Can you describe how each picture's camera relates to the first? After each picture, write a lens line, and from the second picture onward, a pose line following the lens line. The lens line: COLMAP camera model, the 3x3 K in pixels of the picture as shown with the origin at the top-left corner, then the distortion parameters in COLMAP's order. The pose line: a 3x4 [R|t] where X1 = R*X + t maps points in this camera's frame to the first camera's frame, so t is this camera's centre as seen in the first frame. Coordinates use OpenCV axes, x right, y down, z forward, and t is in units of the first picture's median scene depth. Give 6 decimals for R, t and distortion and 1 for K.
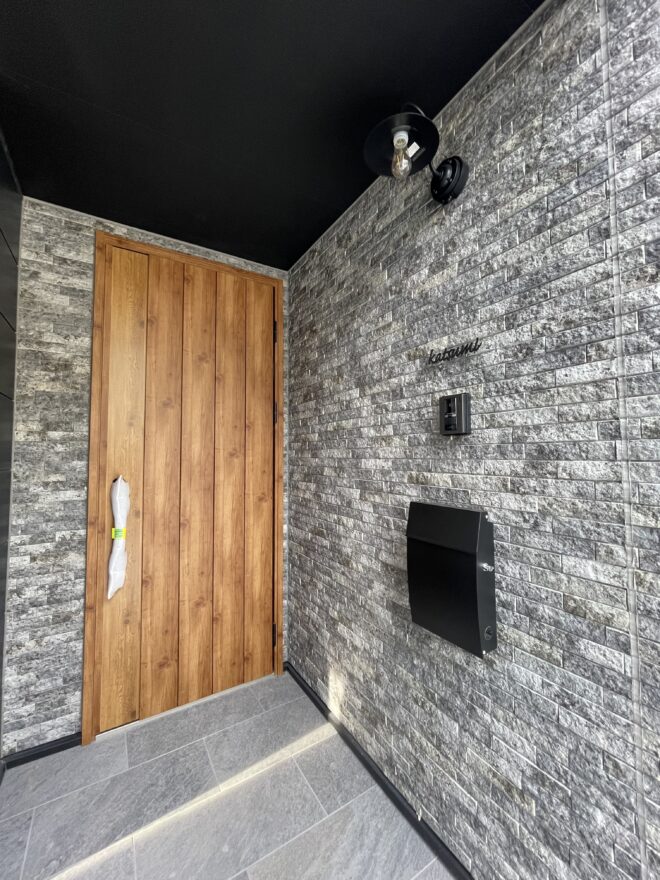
lens RADIAL K [[357.7, 0, 328.5], [0, 357.7, 438.0], [0, 0, 1]] dist [-0.002185, 0.000160]
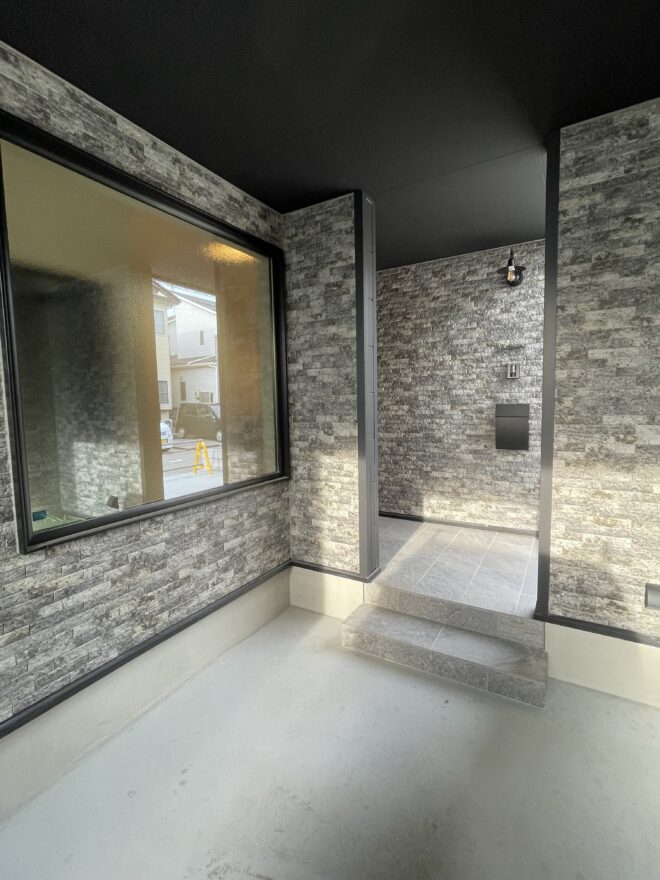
lens RADIAL K [[411.7, 0, 331.2], [0, 411.7, 438.9], [0, 0, 1]] dist [0.000066, -0.000349]
pose [[0.883328, -0.049293, 0.466157, -1.732186], [-0.009614, 0.992341, 0.123152, 0.054659], [-0.468657, -0.113266, 0.876089, -0.844613]]
